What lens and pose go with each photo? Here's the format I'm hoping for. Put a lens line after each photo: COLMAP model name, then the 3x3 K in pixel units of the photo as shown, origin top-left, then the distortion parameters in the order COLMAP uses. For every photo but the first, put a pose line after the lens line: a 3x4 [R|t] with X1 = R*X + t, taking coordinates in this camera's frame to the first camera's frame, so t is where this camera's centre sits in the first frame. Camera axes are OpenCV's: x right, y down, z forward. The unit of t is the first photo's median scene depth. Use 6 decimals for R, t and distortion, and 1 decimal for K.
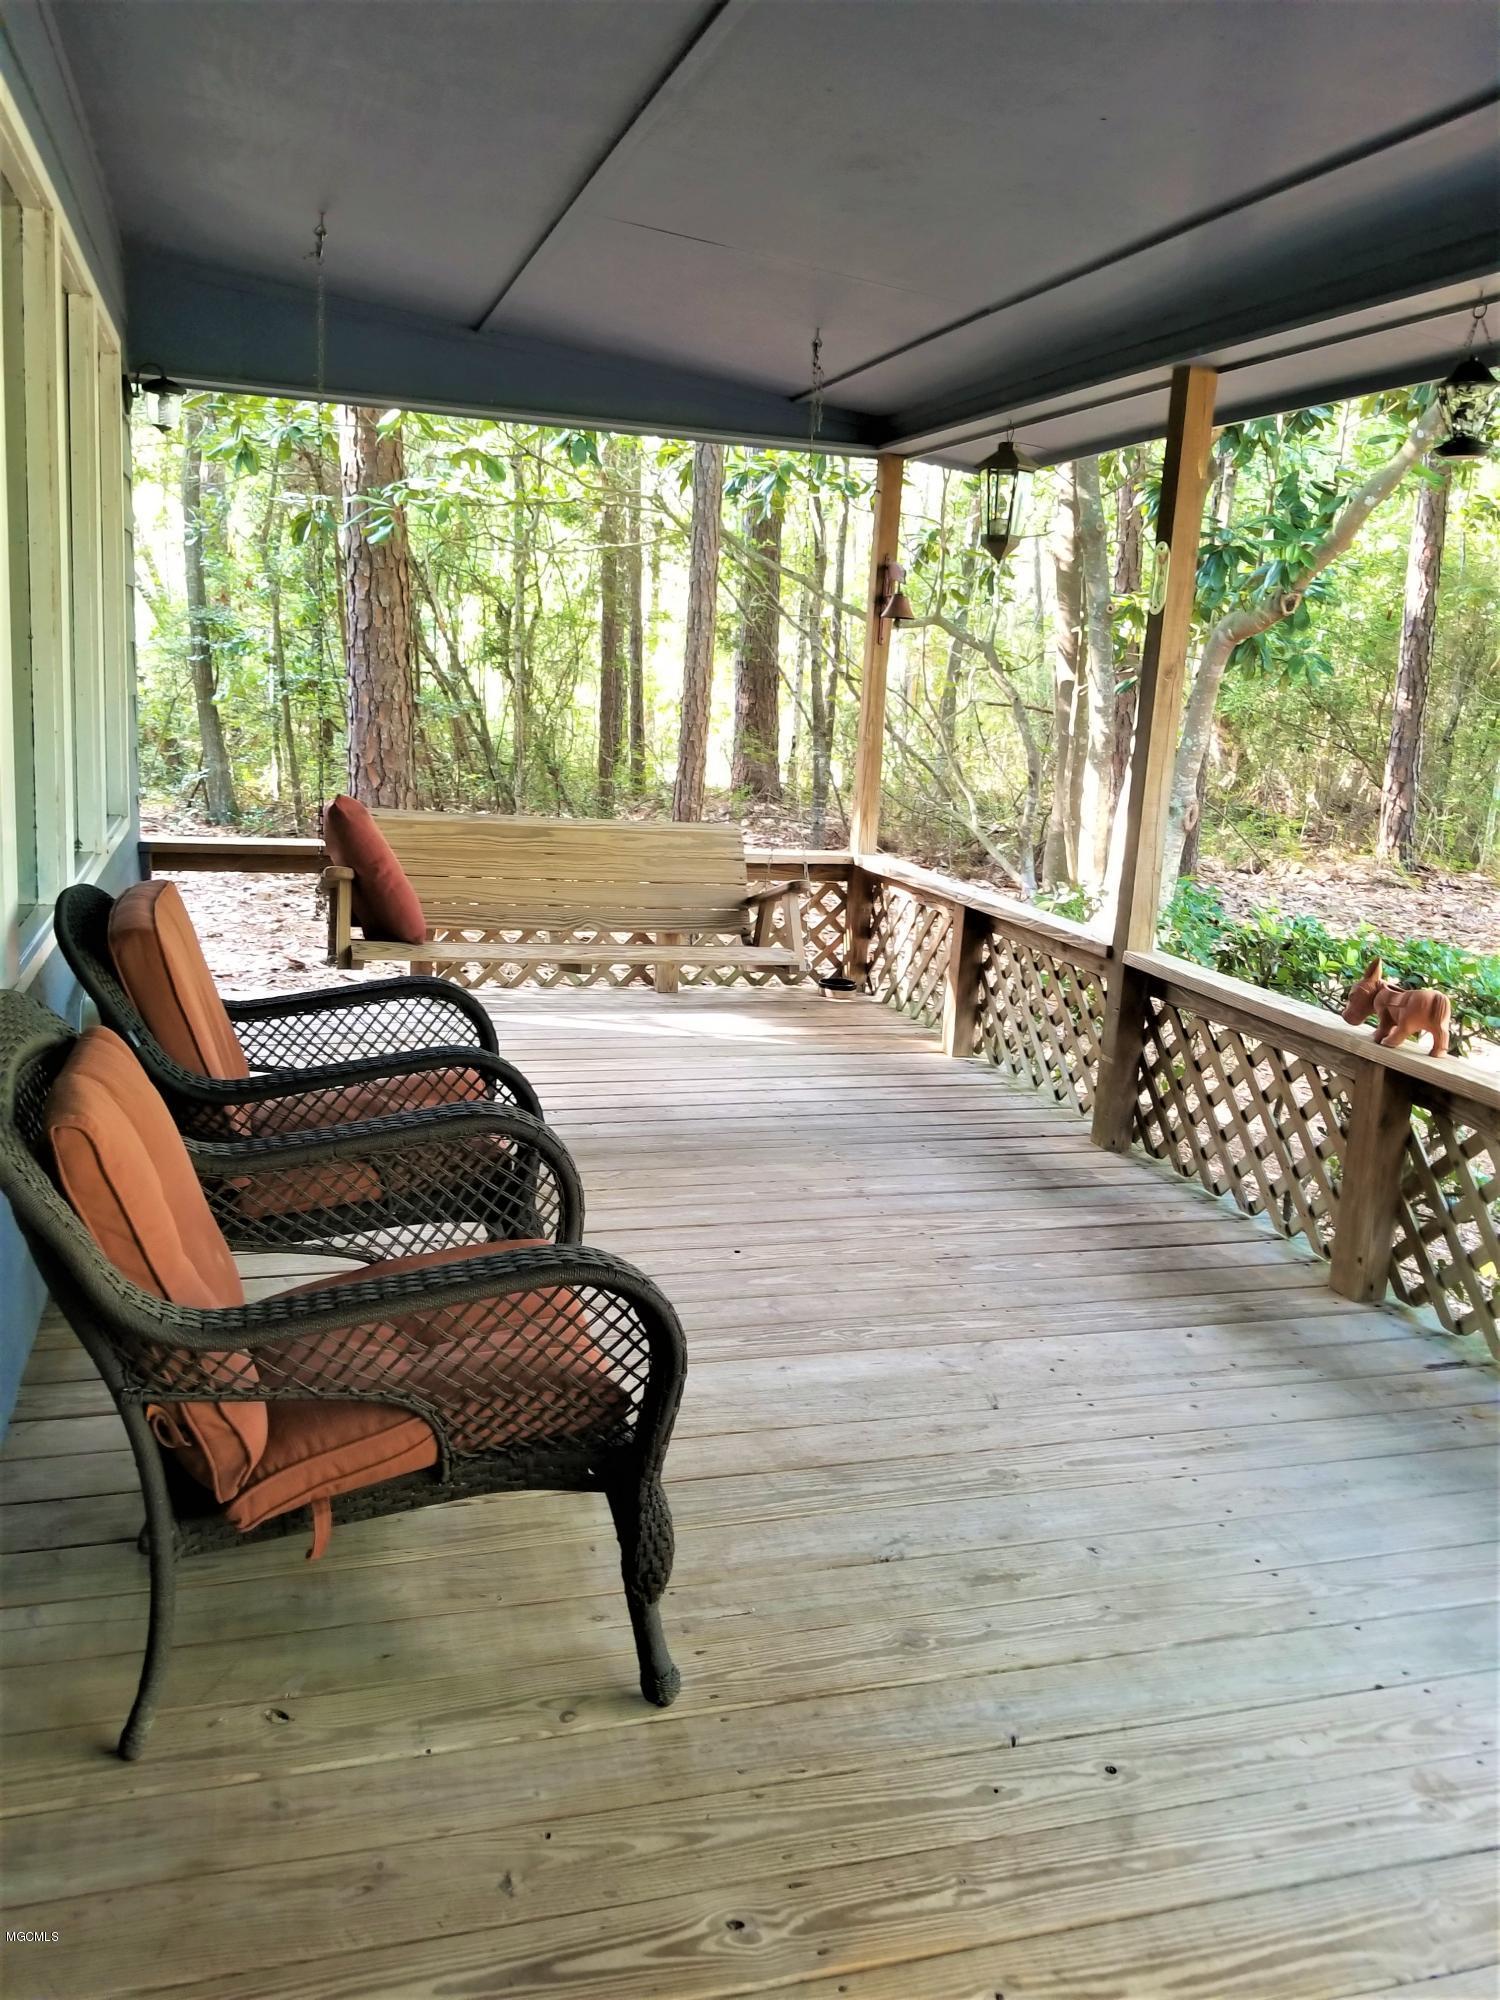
lens RADIAL K [[1566.3, 0, 751.2], [0, 1566.3, 1003.8], [0, 0, 1]] dist [-0.004681, -0.008411]
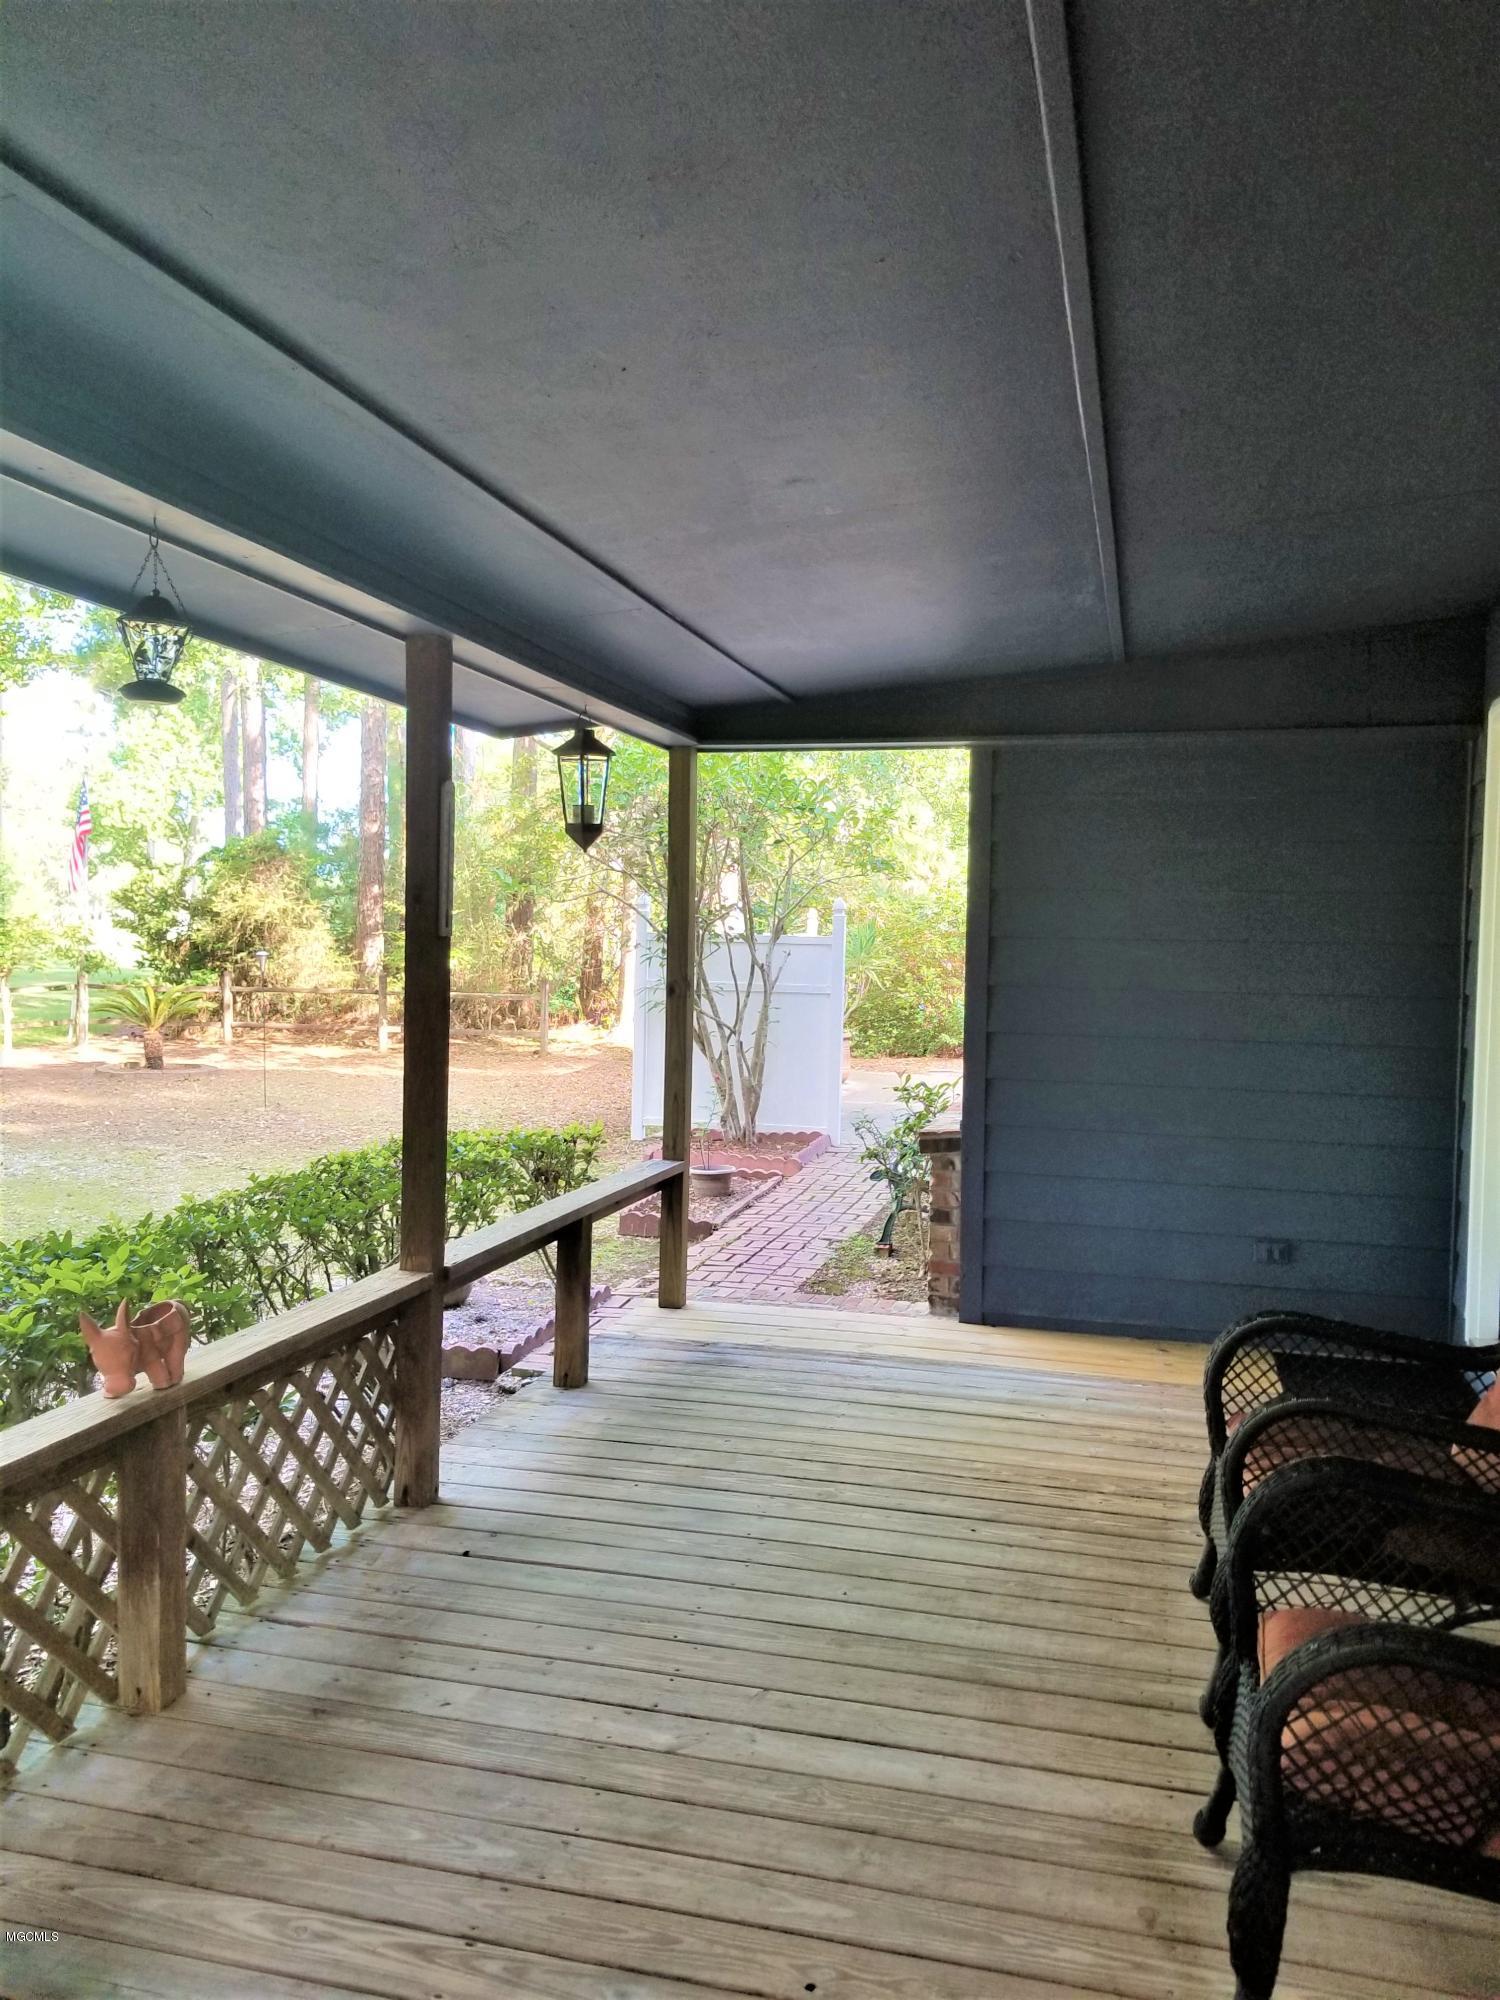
lens RADIAL K [[1566.3, 0, 745.2], [0, 1566.3, 993.8], [0, 0, 1]] dist [-0.004681, -0.008411]
pose [[-0.848749, -0.090152, 0.521055, -0.270582], [0.041638, 0.970907, 0.235808, -0.359148], [-0.527154, 0.221837, -0.820303, 1.472762]]
